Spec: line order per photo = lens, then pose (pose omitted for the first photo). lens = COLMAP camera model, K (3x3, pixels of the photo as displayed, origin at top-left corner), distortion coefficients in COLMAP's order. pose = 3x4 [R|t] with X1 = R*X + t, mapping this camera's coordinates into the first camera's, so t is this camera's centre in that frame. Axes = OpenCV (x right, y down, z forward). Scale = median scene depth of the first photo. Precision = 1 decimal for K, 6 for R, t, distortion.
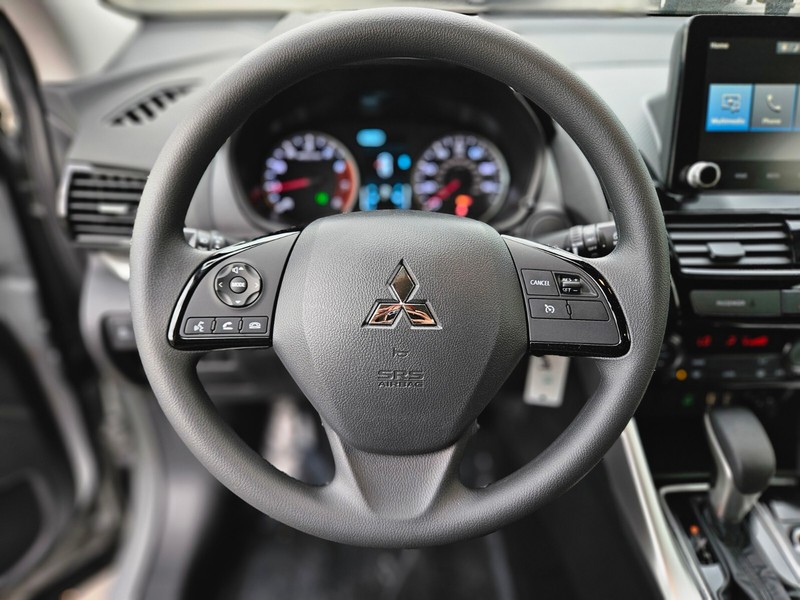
lens RADIAL K [[549.0, 0, 398.5], [0, 549.0, 316.7], [0, 0, 1]] dist [0.026300, -0.028529]
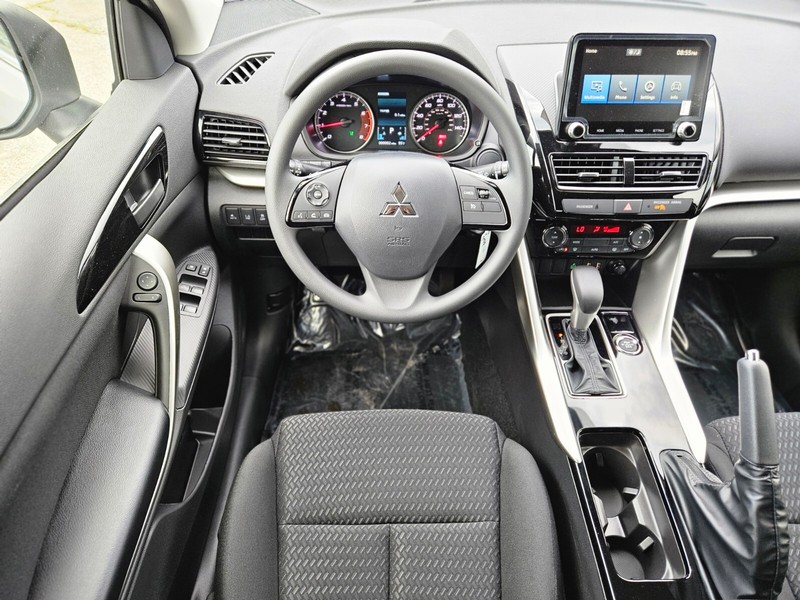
lens RADIAL K [[540.3, 0, 400.0], [0, 540.3, 300.0], [0, 0, 1]] dist [0.082415, -0.064997]
pose [[0.999764, 0.021511, -0.003079, 0.018707], [-0.020670, 0.985096, 0.170760, -0.017433], [0.006706, -0.170656, 0.985308, -0.775542]]
